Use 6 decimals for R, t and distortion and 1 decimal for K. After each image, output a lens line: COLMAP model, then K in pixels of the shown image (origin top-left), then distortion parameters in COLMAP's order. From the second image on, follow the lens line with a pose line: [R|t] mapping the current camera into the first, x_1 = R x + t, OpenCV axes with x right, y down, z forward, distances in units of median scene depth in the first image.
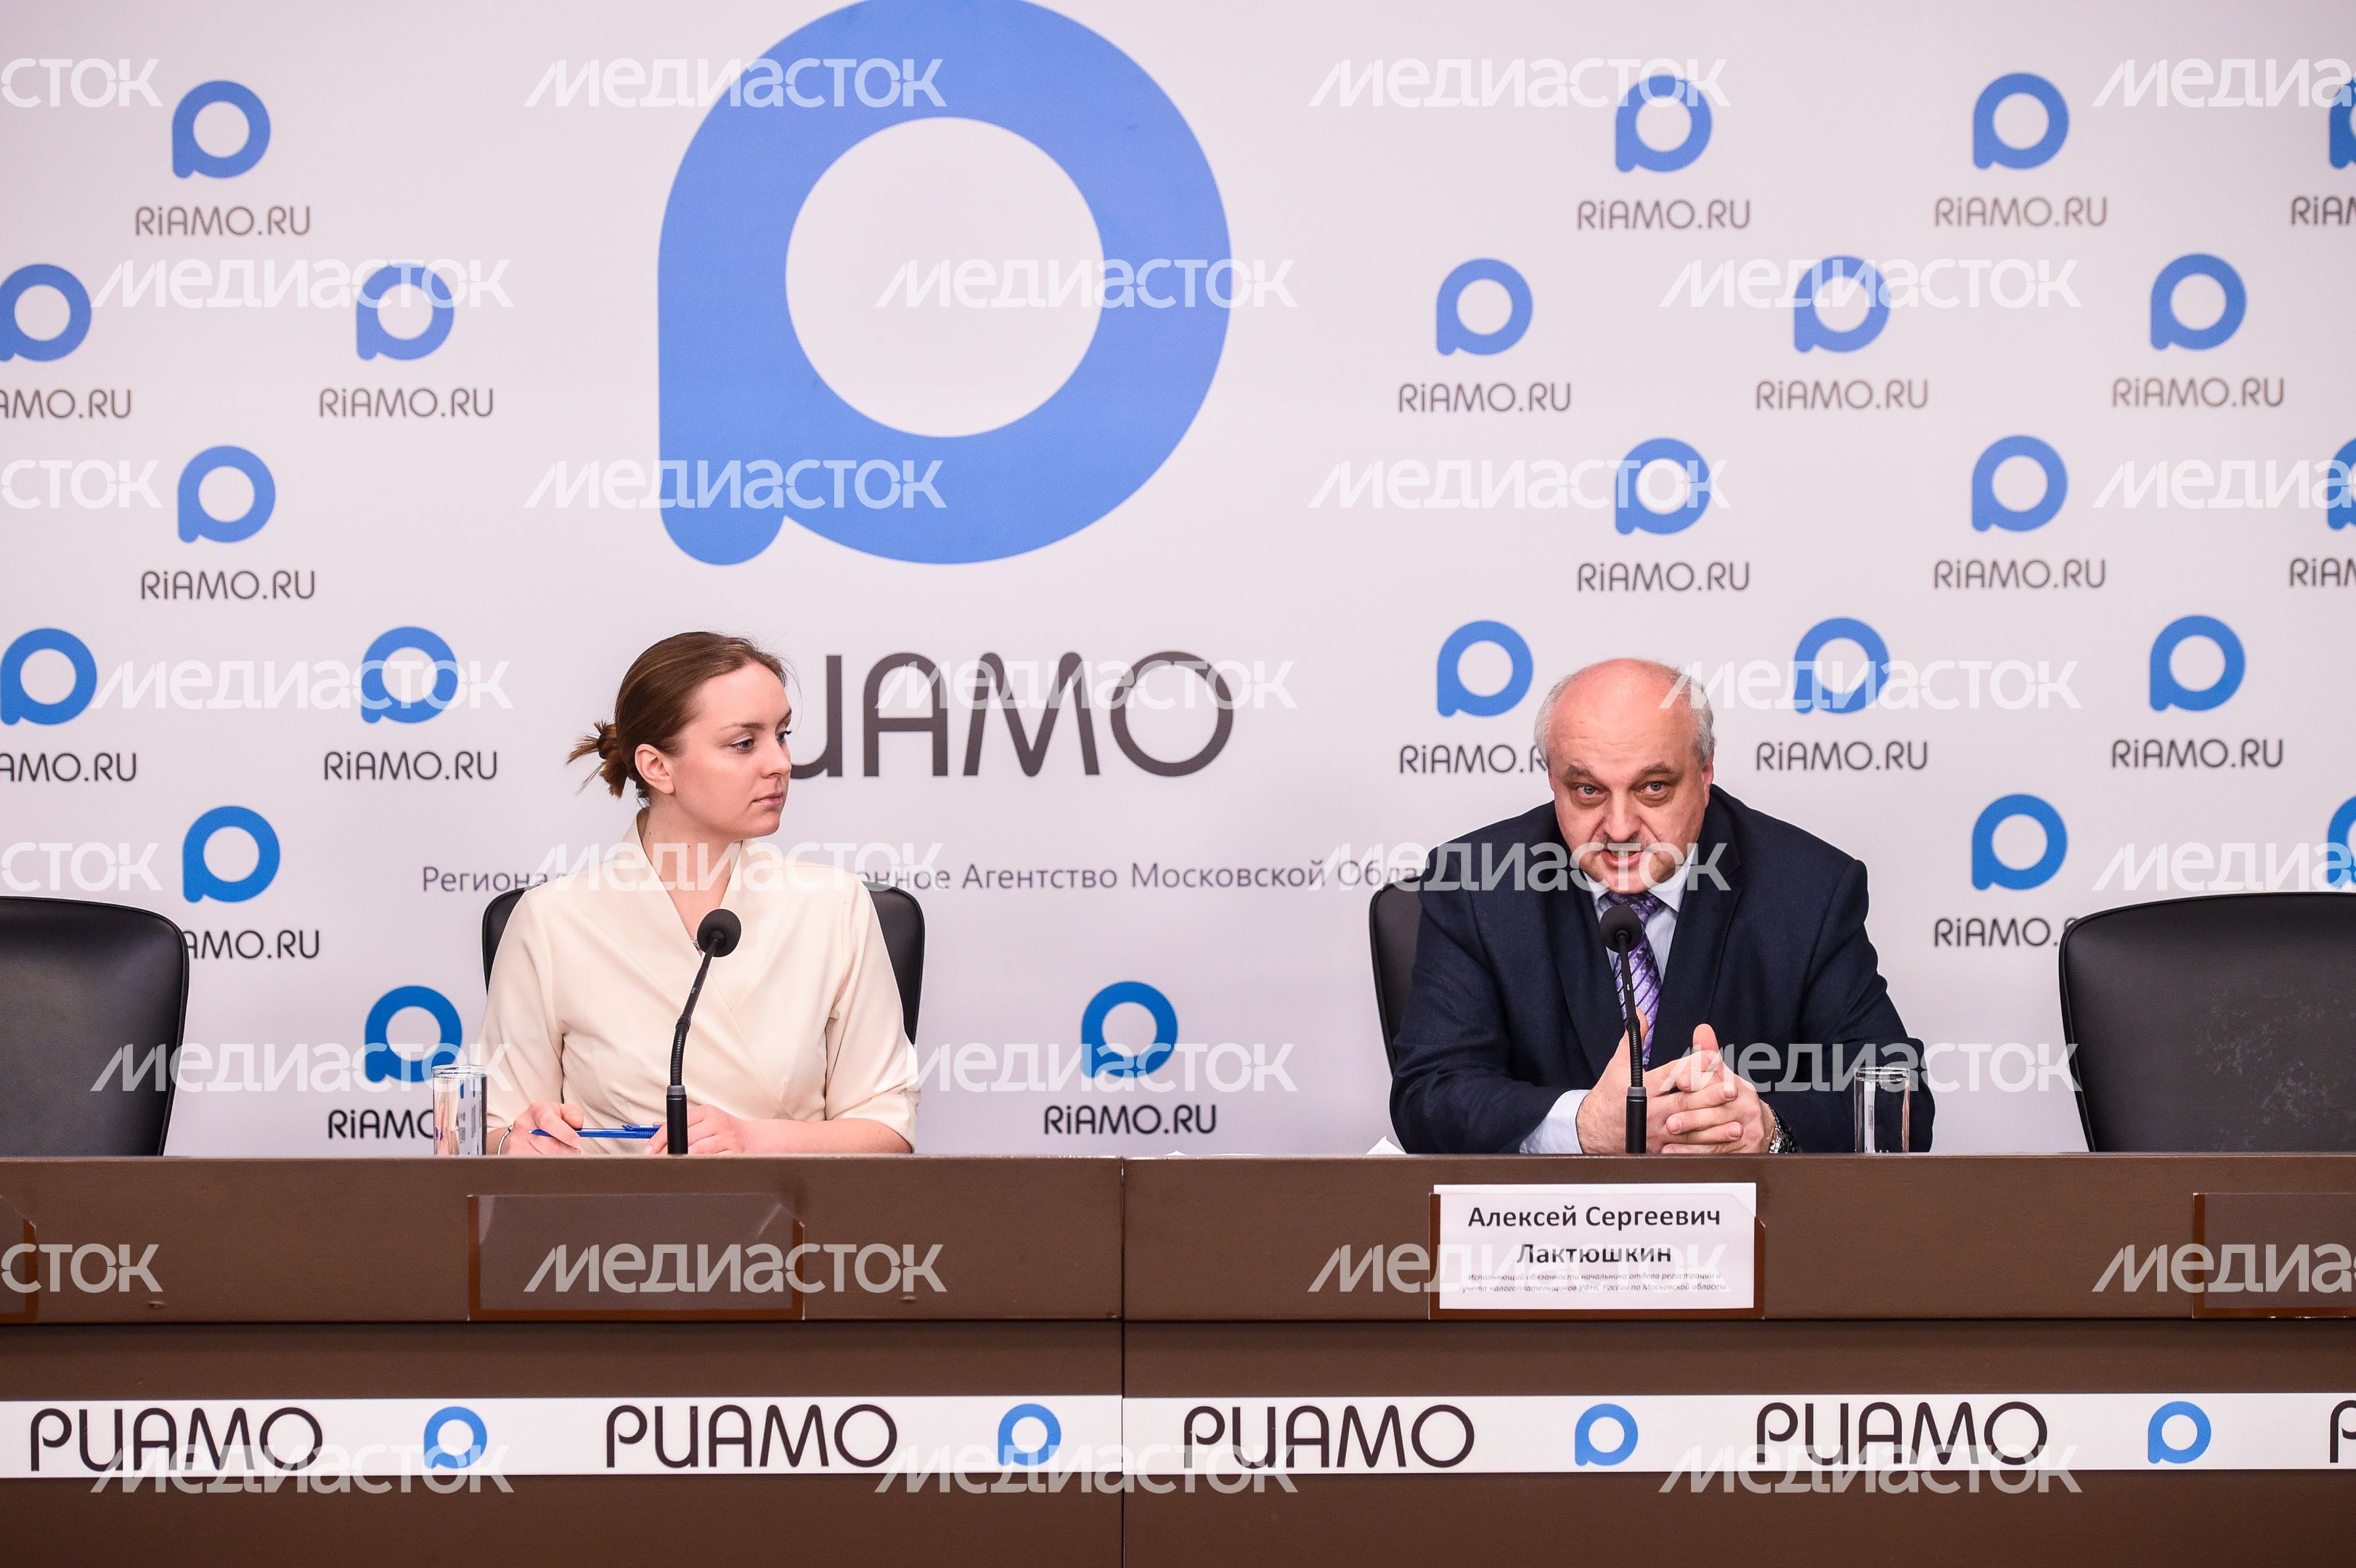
lens RADIAL K [[5607.6, 0, 1178.0], [0, 5607.6, 784.0], [0, 0, 1]] dist [0.074348, -0.142229]
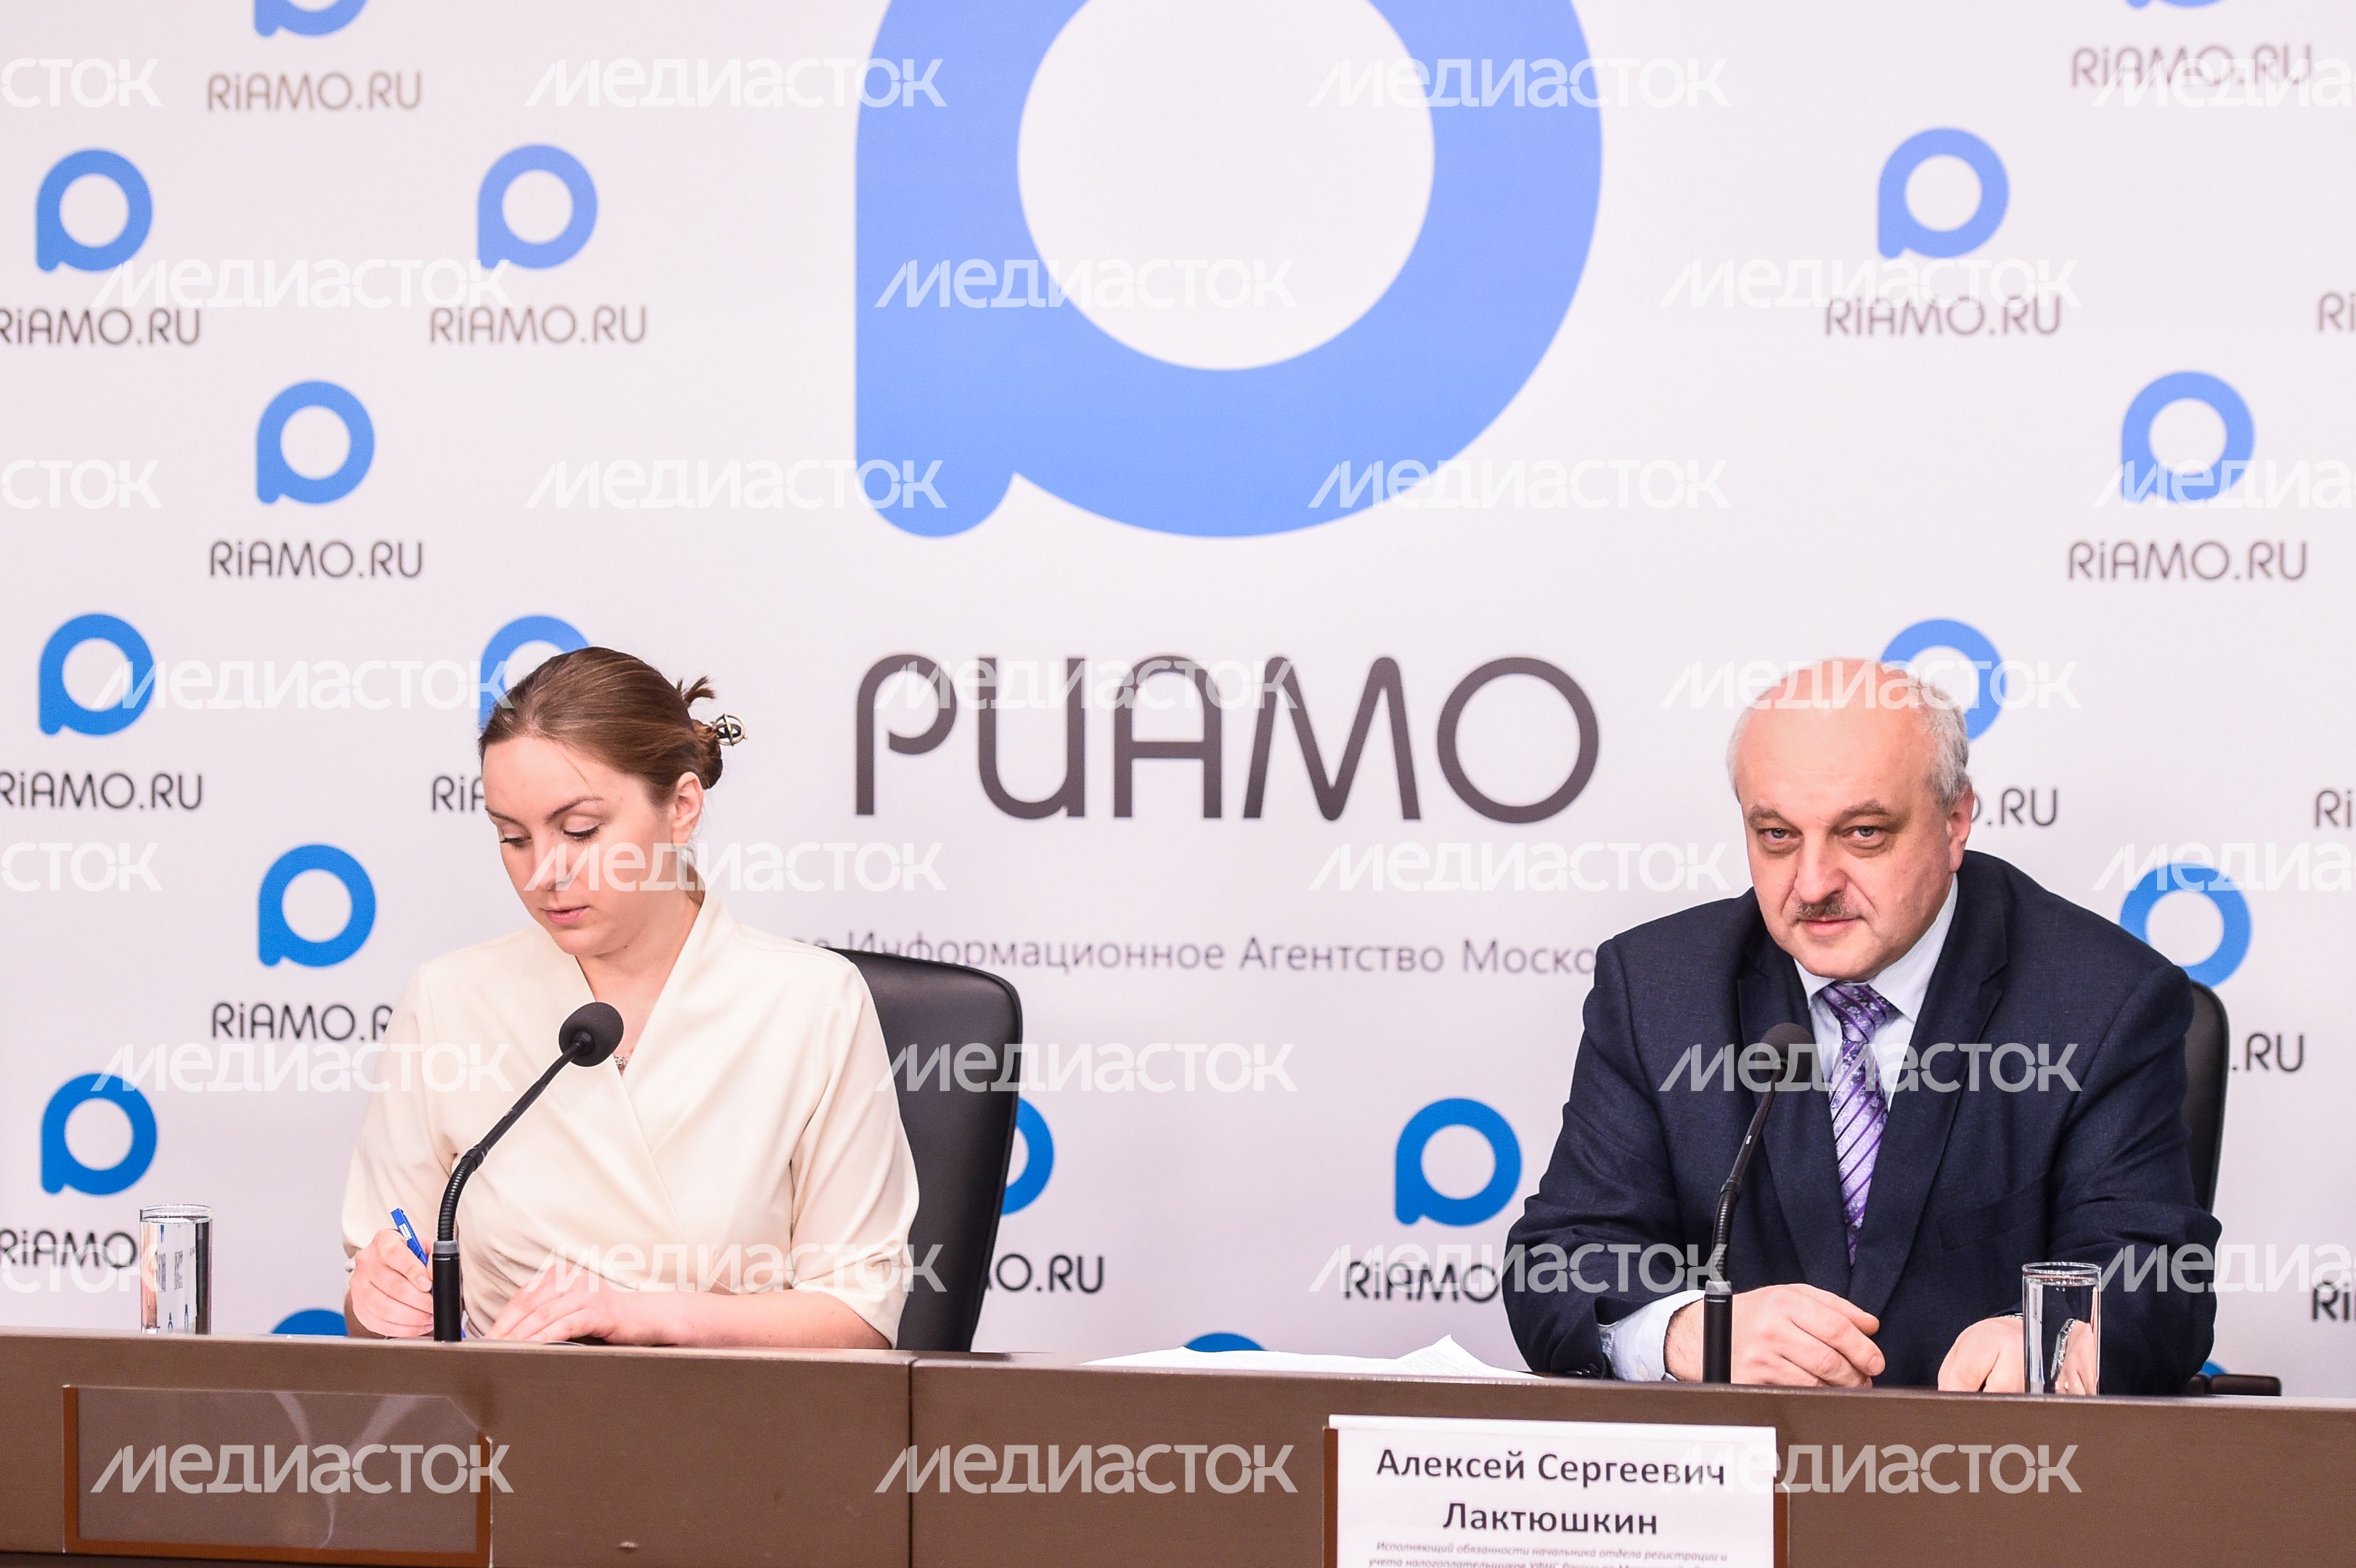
lens RADIAL K [[6805.4, 0, 1178.0], [0, 6805.4, 784.0], [0, 0, 1]] dist [-0.026527, 0.771232]
pose [[0.975699, 0.013995, -0.218667, 0.159121], [-0.014280, 0.999898, 0.000274, -0.006529], [0.218649, 0.002855, 0.975799, 0.111291]]
